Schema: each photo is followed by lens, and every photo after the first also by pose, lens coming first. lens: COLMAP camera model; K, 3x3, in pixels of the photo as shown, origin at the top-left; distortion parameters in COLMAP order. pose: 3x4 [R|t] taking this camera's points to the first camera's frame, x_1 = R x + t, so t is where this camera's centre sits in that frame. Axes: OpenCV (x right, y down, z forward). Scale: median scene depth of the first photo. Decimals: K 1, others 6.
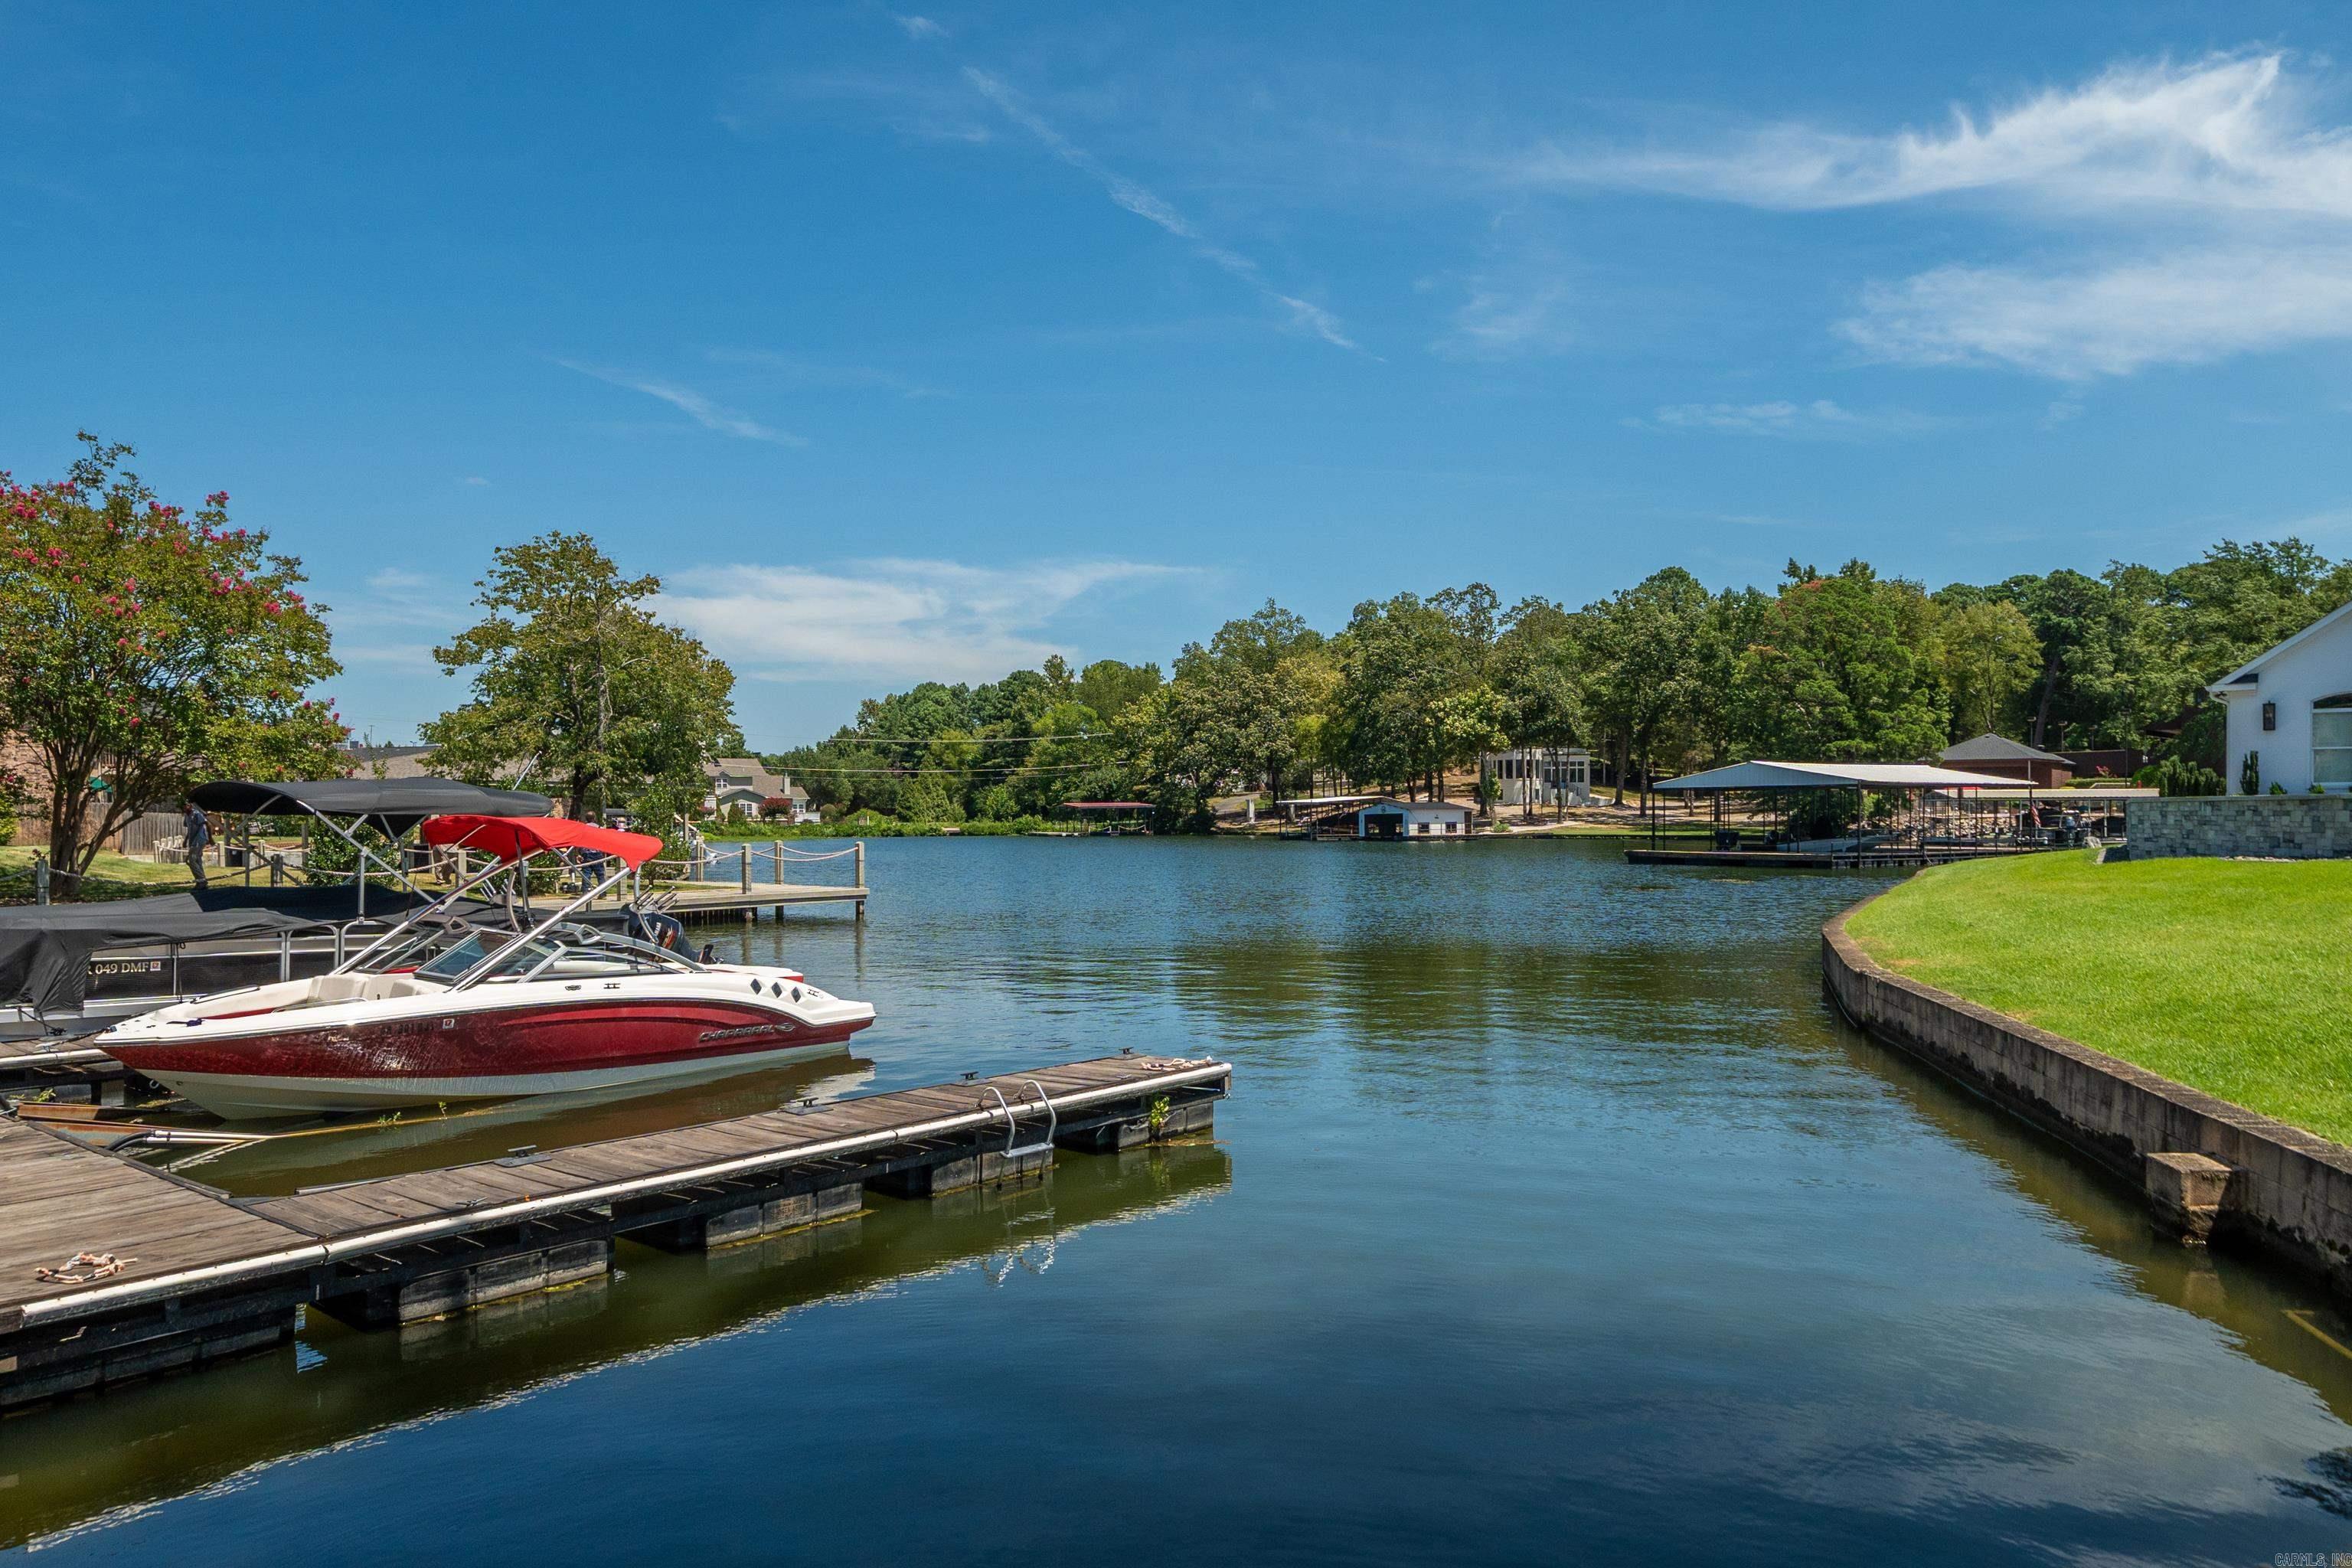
lens RADIAL K [[1604.6, 0, 1158.3], [0, 1604.6, 843.9], [0, 0, 1]] dist [0.006241, 0.003672]
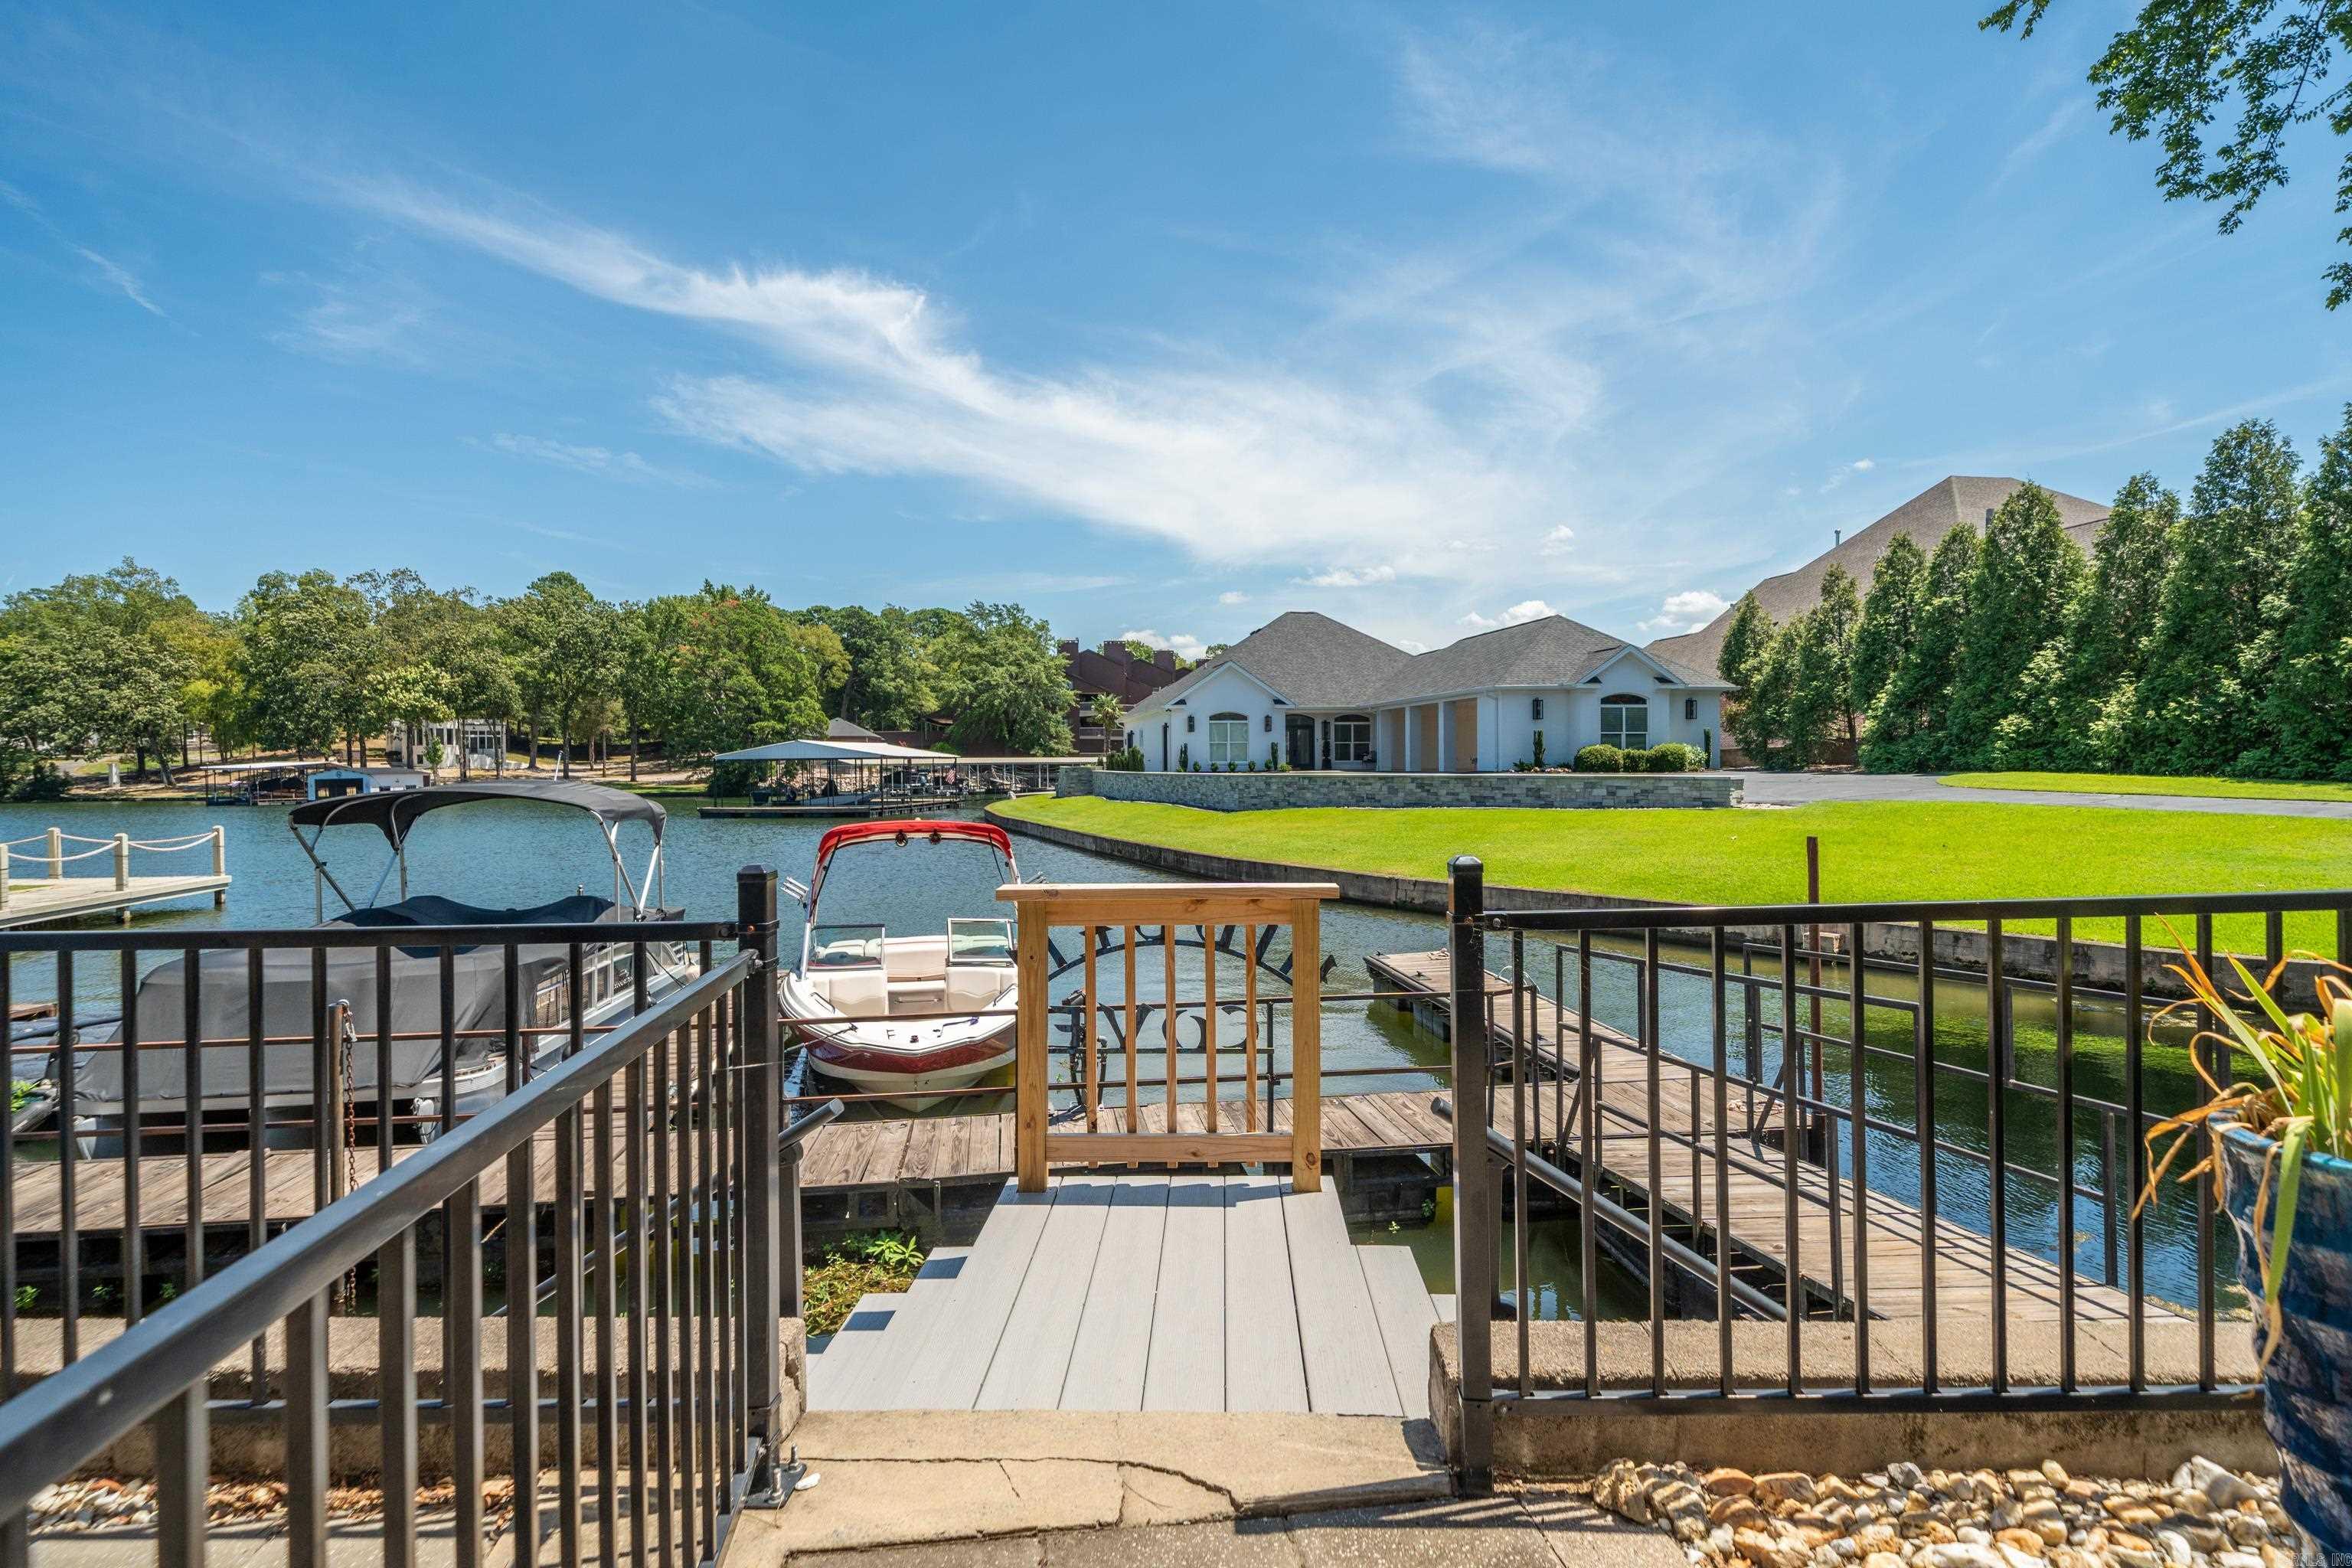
lens RADIAL K [[1260.8, 0, 1180.6], [0, 1260.8, 764.7], [0, 0, 1]] dist [0.009324, -0.005696]
pose [[0.661737, -0.002542, 0.749731, -0.103218], [0.020150, 0.999693, -0.014396, -0.004374], [-0.749465, 0.024634, 0.661586, 0.028191]]
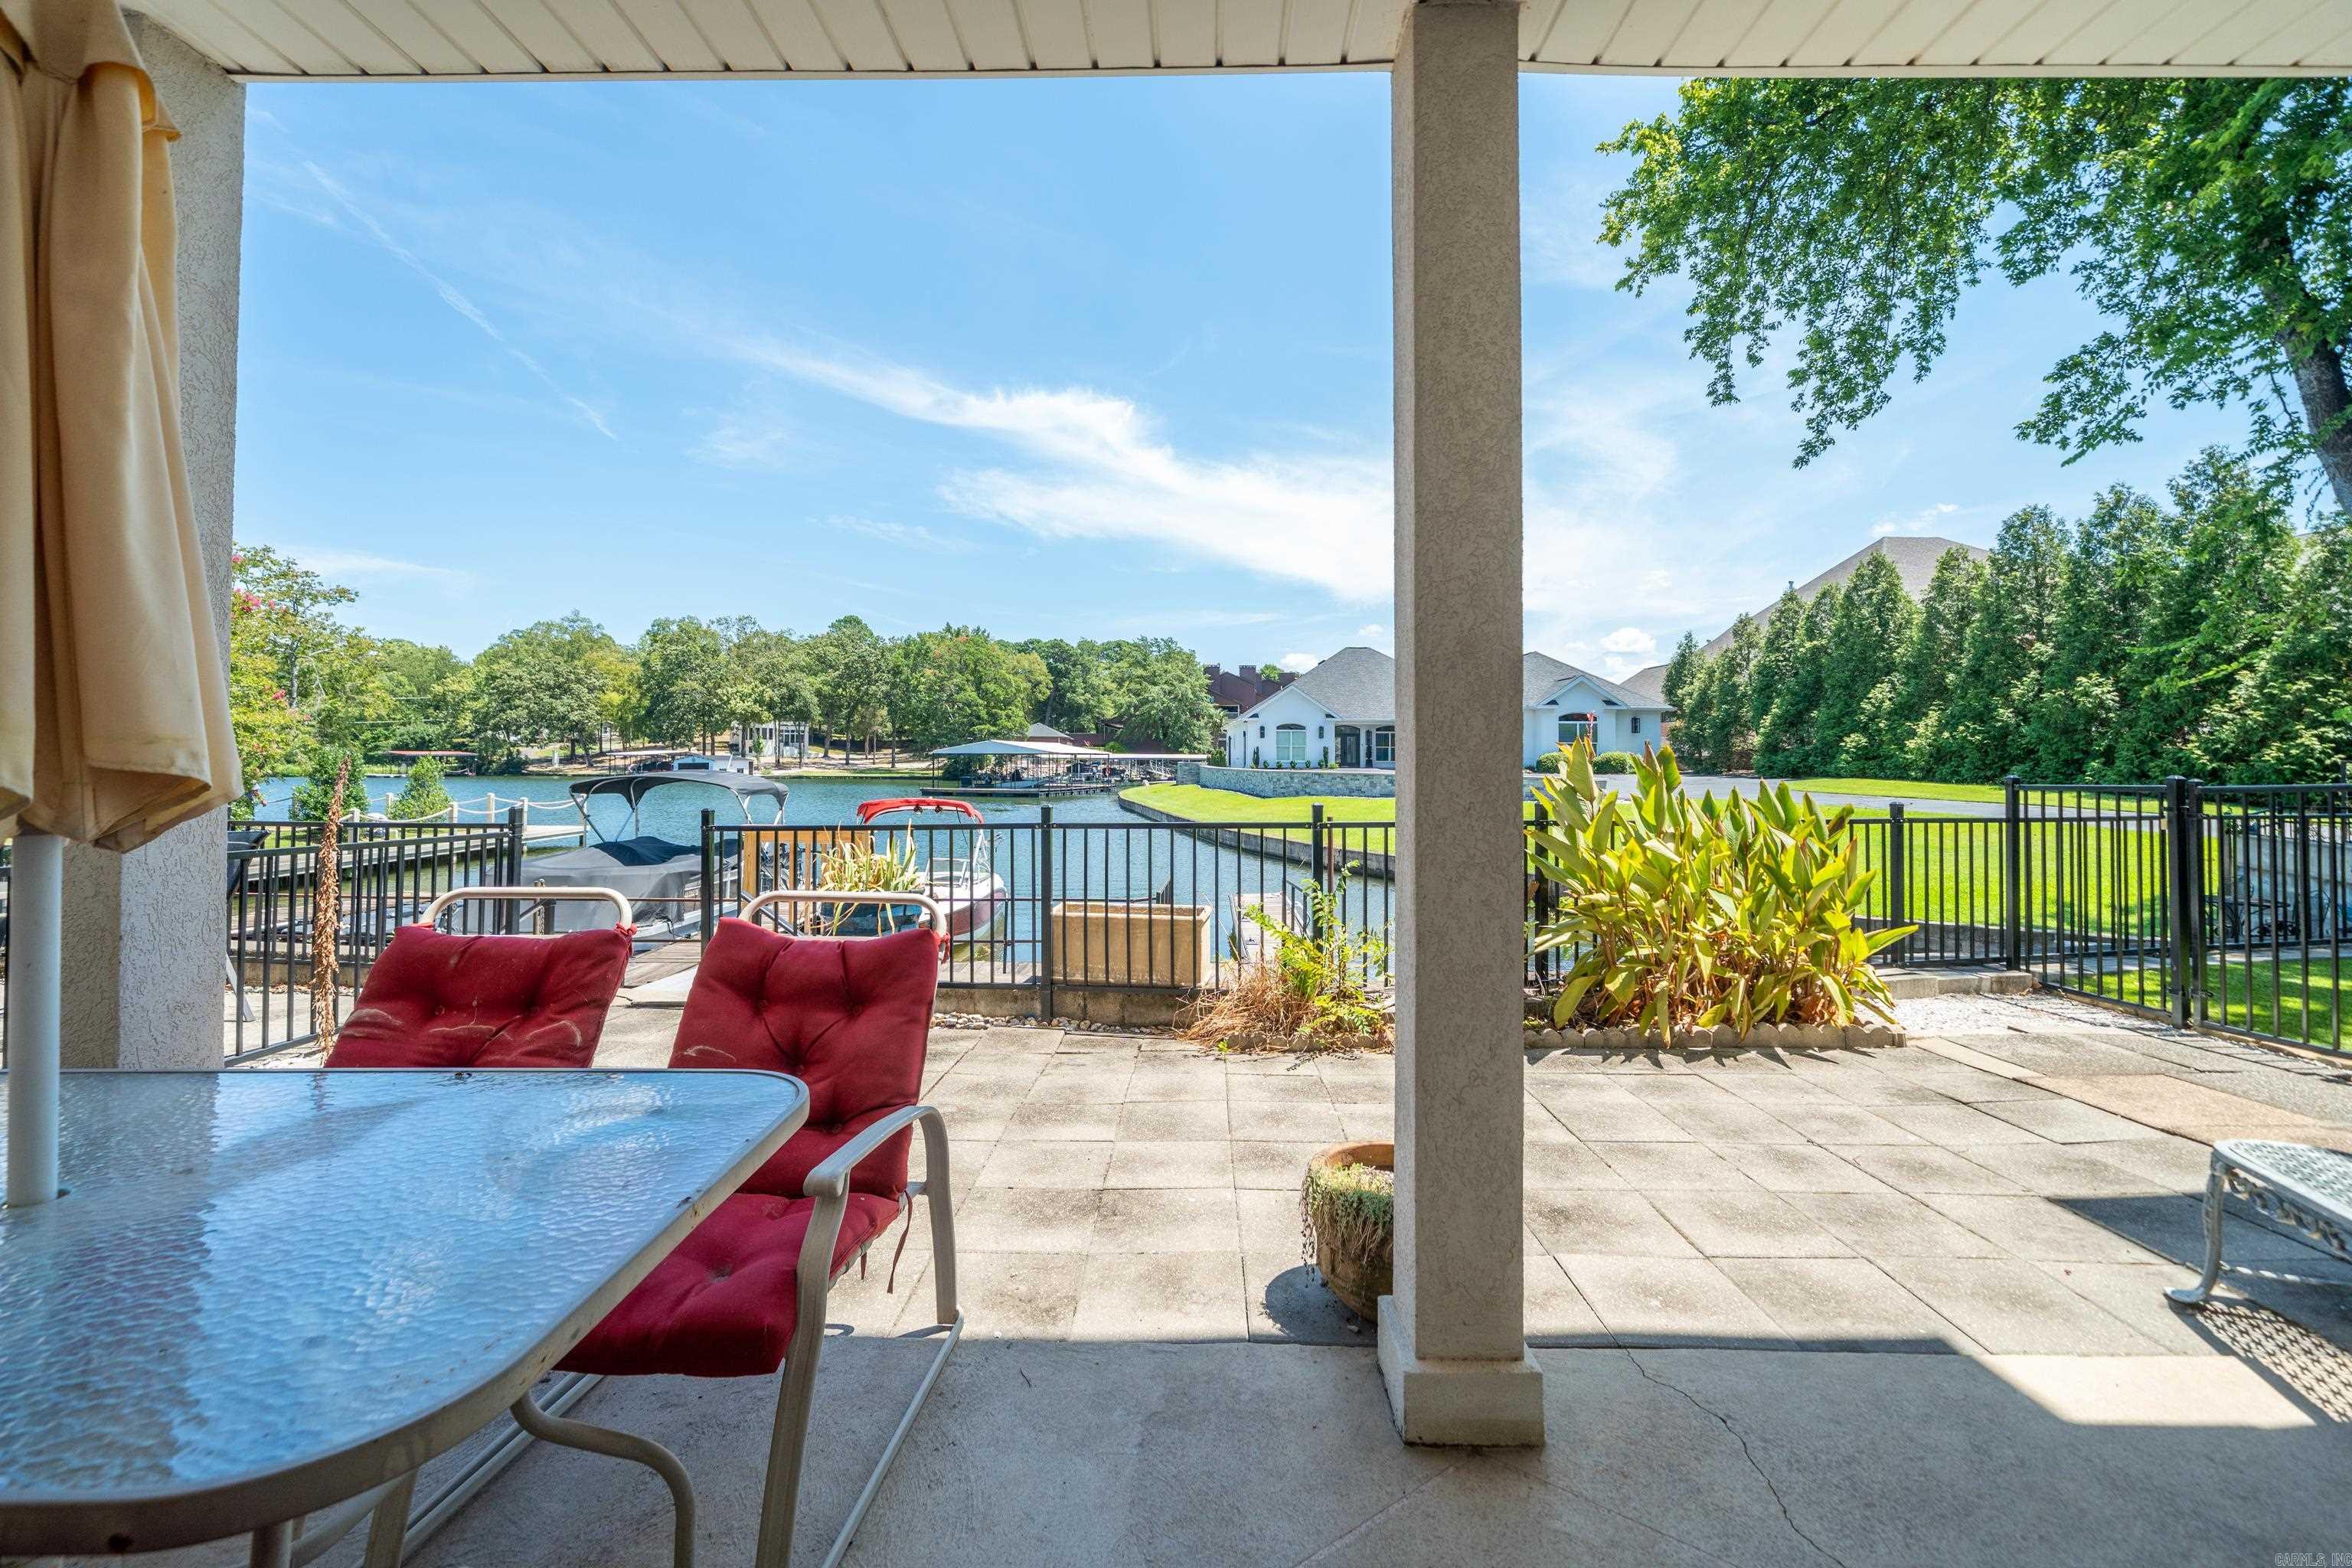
lens RADIAL K [[993.3, 0, 1178.8], [0, 993.3, 726.0], [0, 0, 1]] dist [0.002460, -0.002308]
pose [[0.765482, 0.029439, 0.642783, -0.099388], [0.003473, 0.998749, -0.049878, -0.004604], [-0.643448, 0.040413, 0.764422, -0.010043]]
